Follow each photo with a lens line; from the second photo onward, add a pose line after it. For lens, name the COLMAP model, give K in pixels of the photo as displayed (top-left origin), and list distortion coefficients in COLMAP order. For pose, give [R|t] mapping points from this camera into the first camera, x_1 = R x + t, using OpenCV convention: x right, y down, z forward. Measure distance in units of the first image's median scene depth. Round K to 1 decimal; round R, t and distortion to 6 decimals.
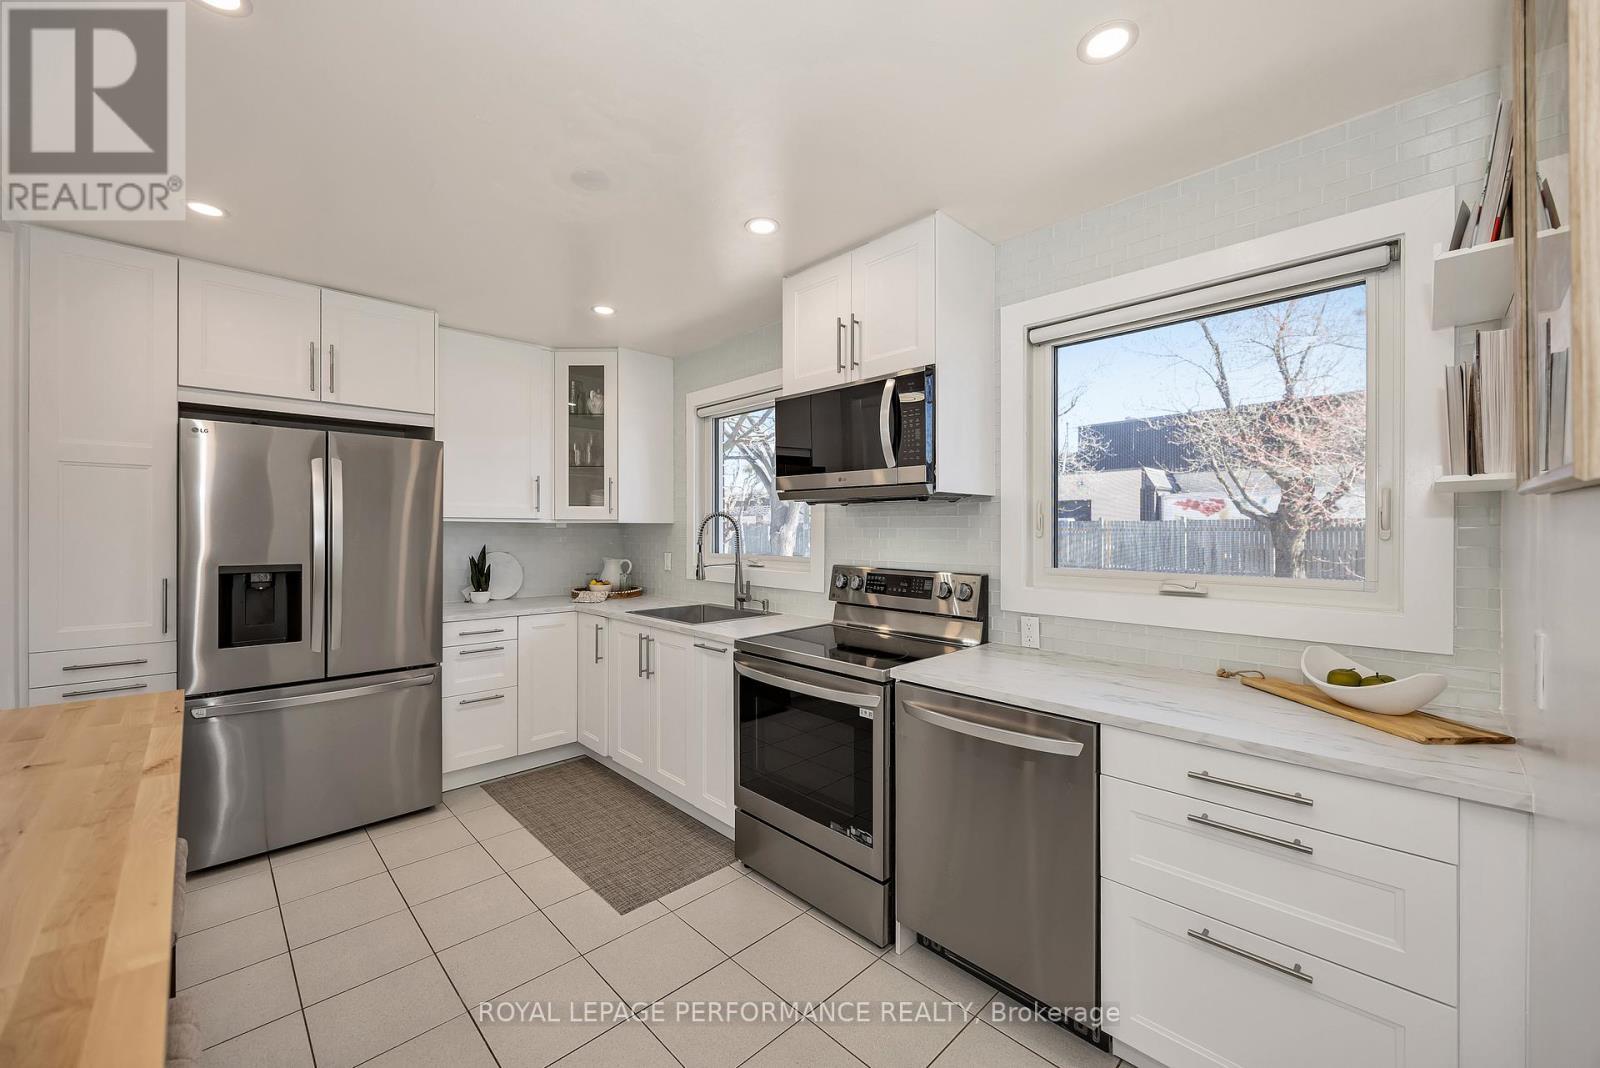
lens RADIAL K [[625.2, 0, 798.2], [0, 625.2, 536.0], [0, 0, 1]] dist [-0.009769, -0.000062]
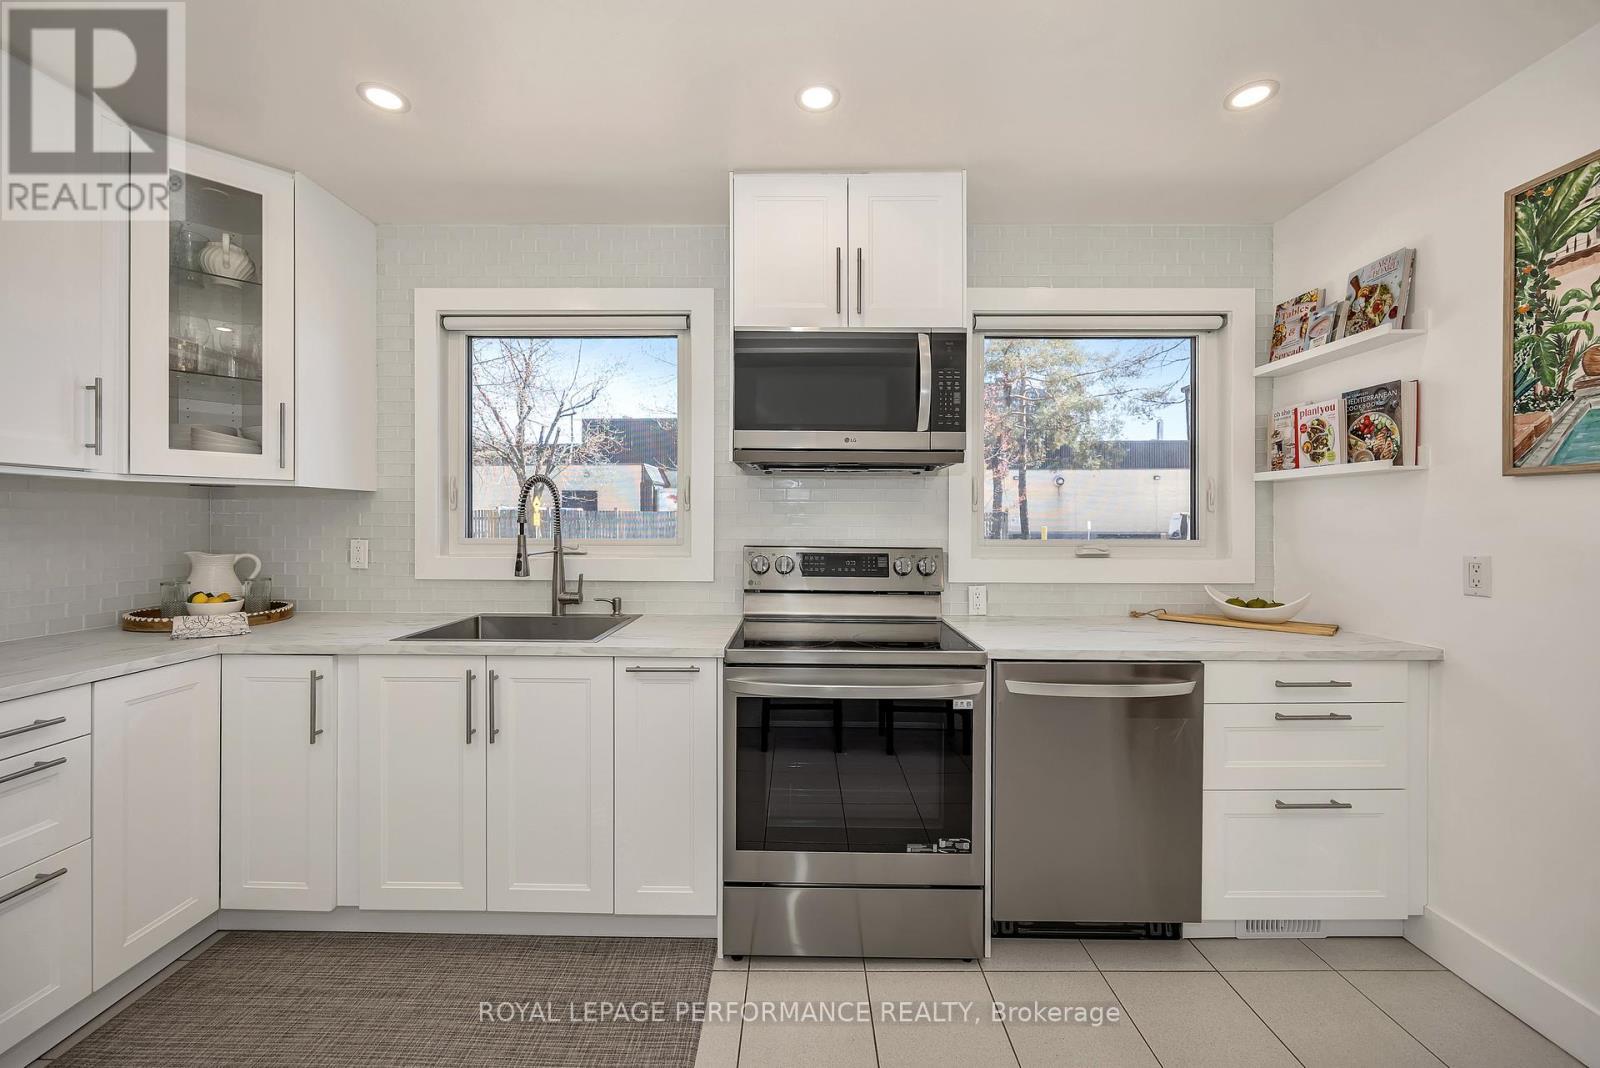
lens RADIAL K [[625.2, 0, 798.2], [0, 625.2, 522.9], [0, 0, 1]] dist [-0.009769, -0.000062]
pose [[0.700017, 0.000545, 0.714126, -0.456294], [0.004185, 0.999979, -0.004866, 0.019929], [-0.714114, 0.006395, 0.700001, 0.361426]]
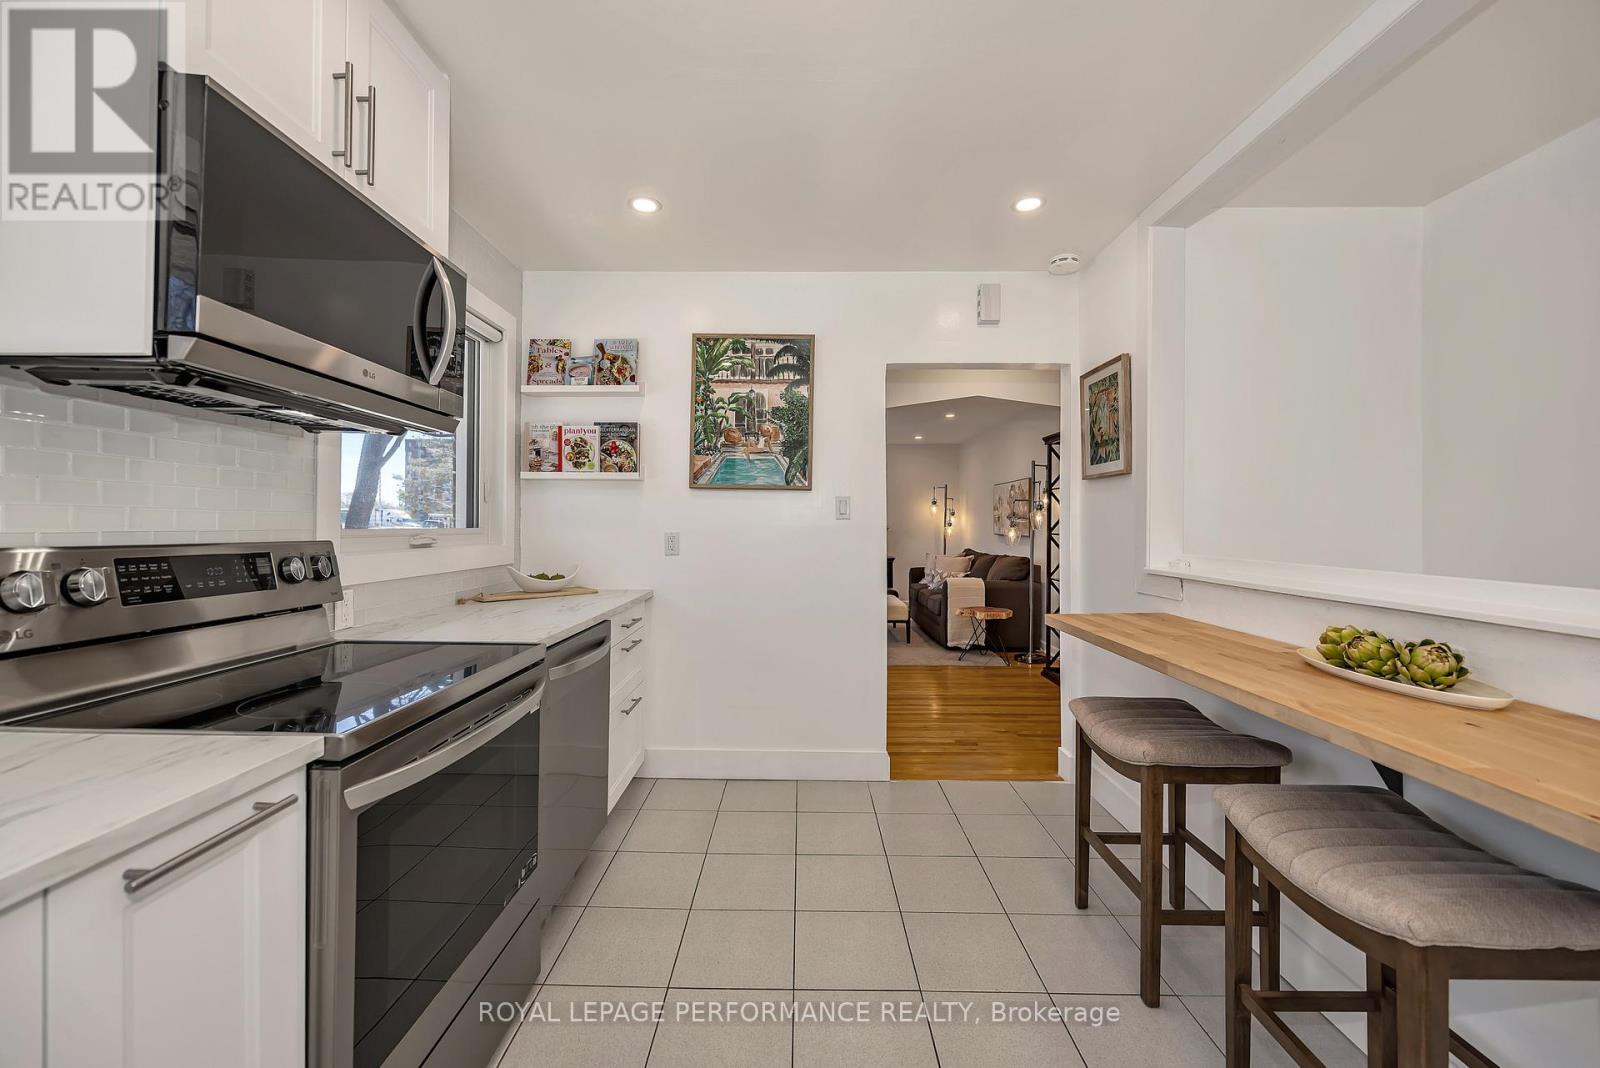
lens RADIAL K [[625.2, 0, 796.8], [0, 625.2, 522.6], [0, 0, 1]] dist [-0.009769, -0.000062]
pose [[-0.713559, 0.000573, 0.700595, -0.460339], [0.003513, 0.999990, 0.002760, 0.031836], [-0.700586, 0.004430, -0.713554, 0.885596]]
